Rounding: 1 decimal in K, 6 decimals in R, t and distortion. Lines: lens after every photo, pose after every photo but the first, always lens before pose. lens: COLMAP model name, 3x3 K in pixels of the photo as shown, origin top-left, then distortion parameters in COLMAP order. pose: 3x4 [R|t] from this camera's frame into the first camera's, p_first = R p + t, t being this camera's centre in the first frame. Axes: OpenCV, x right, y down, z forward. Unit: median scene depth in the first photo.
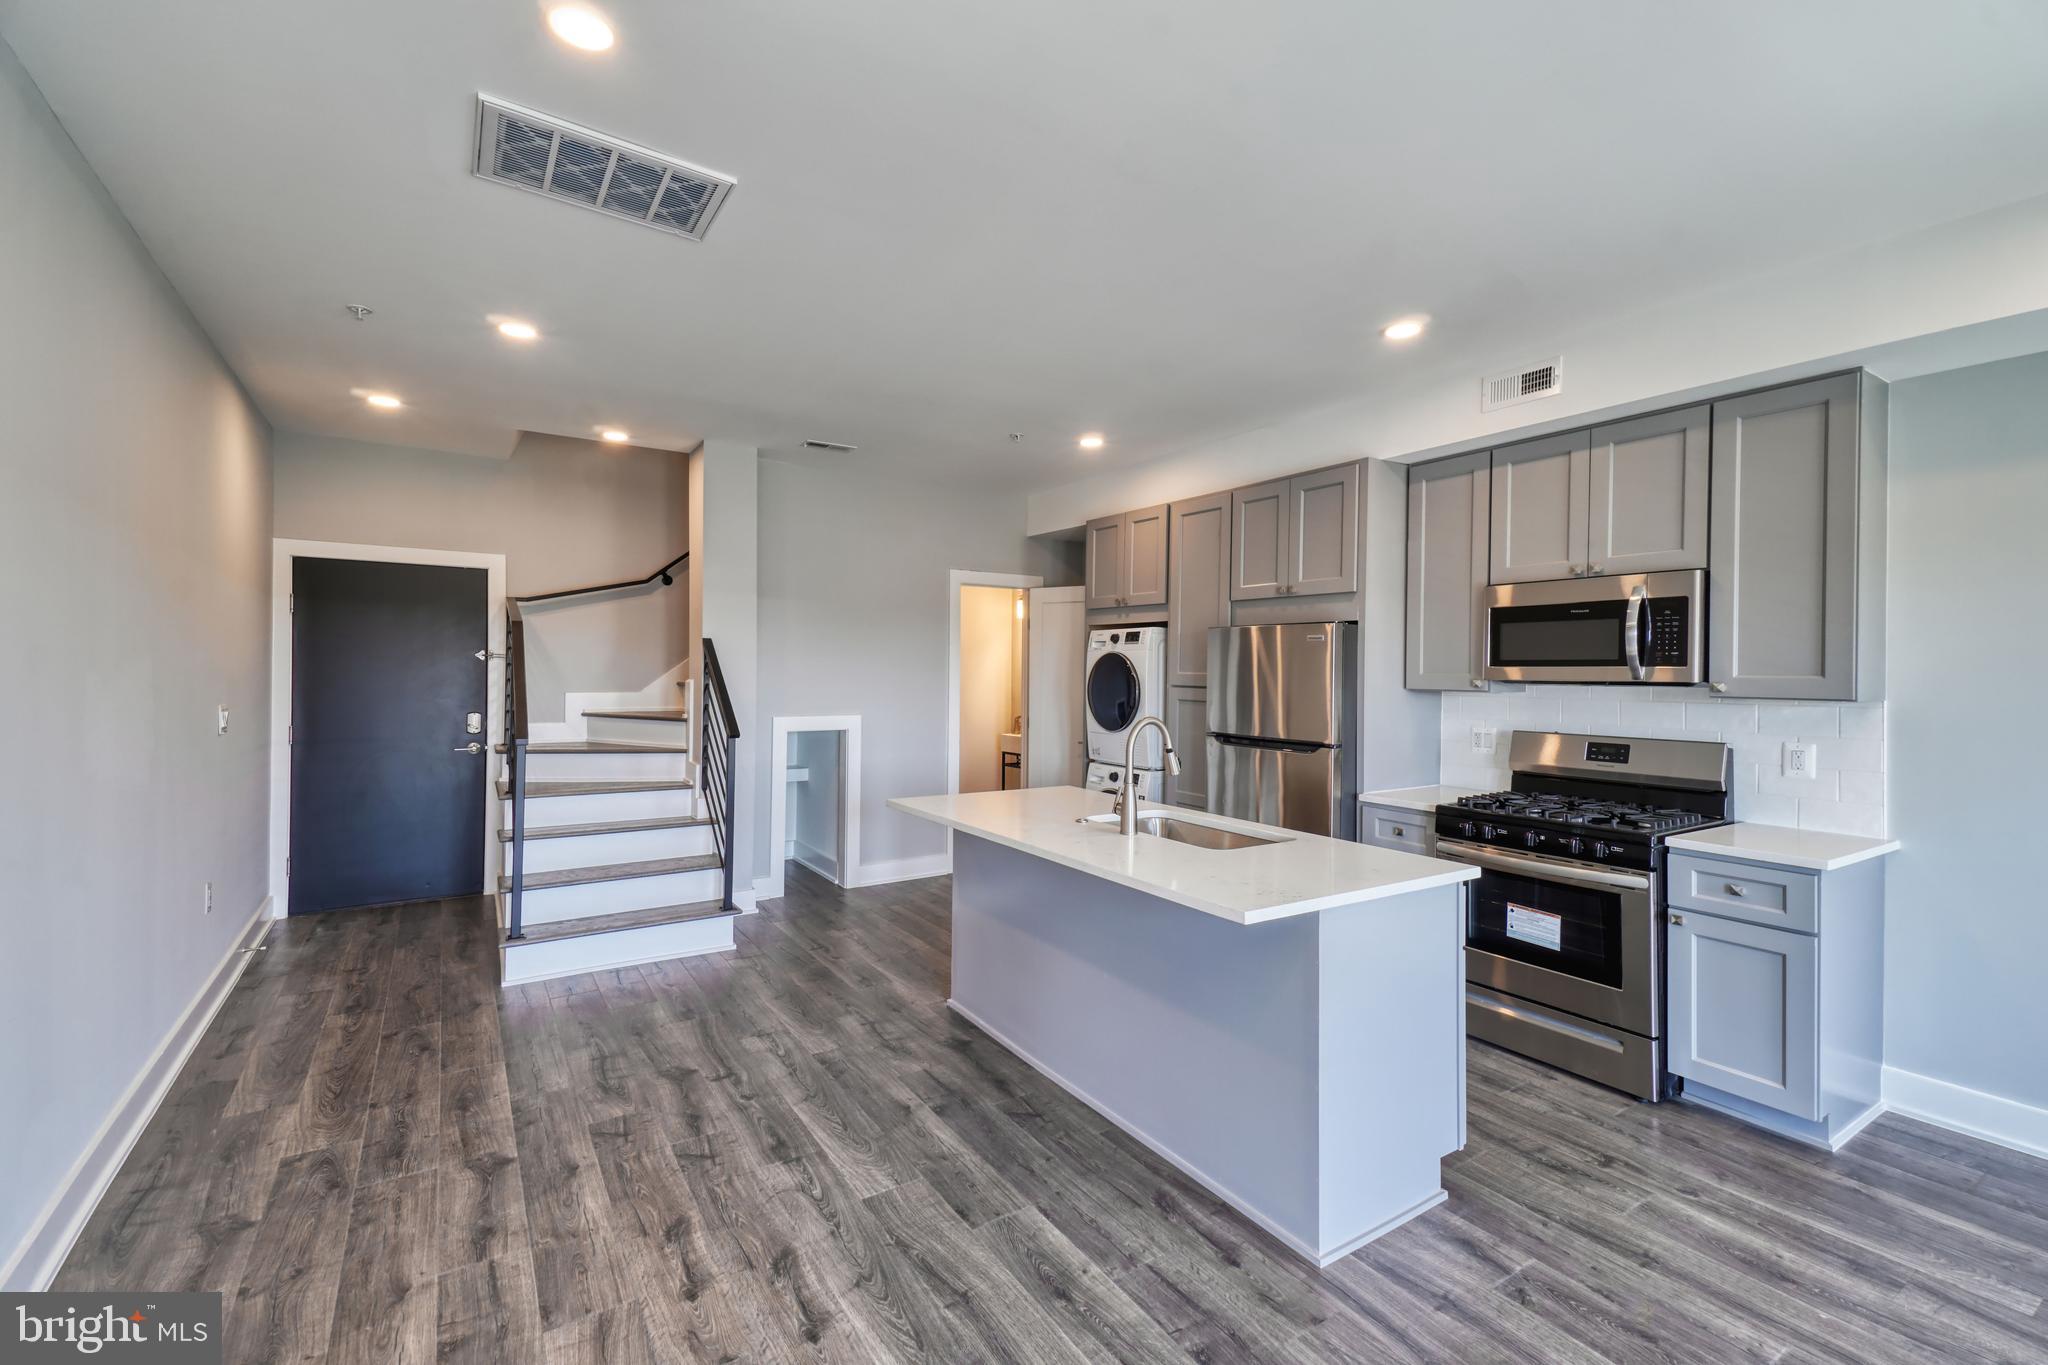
lens RADIAL K [[937.4, 0, 1042.5], [0, 937.4, 673.1], [0, 0, 1]] dist [0.076095, -0.000504]
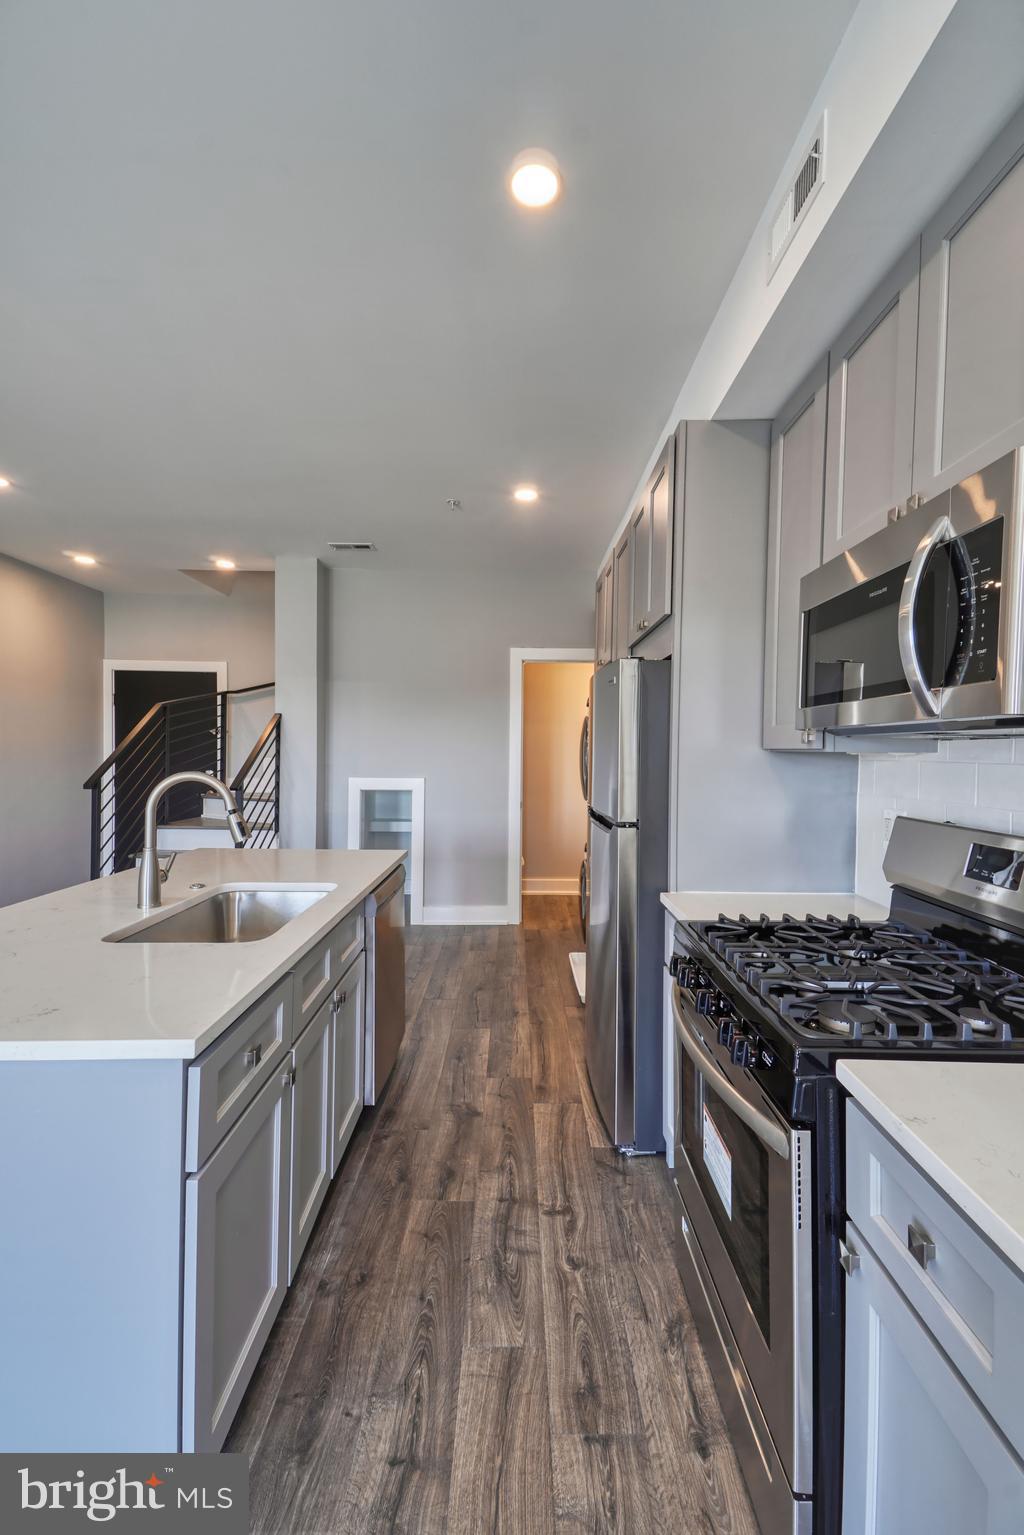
lens RADIAL K [[702.6, 0, 504.5], [0, 702.6, 755.7], [0, 0, 1]] dist [0.076095, -0.000504]
pose [[0.823240, 0.004003, -0.567680, 0.441403], [-0.004050, 0.999991, 0.001179, 0.017844], [0.567680, 0.001329, 0.823248, 0.392483]]
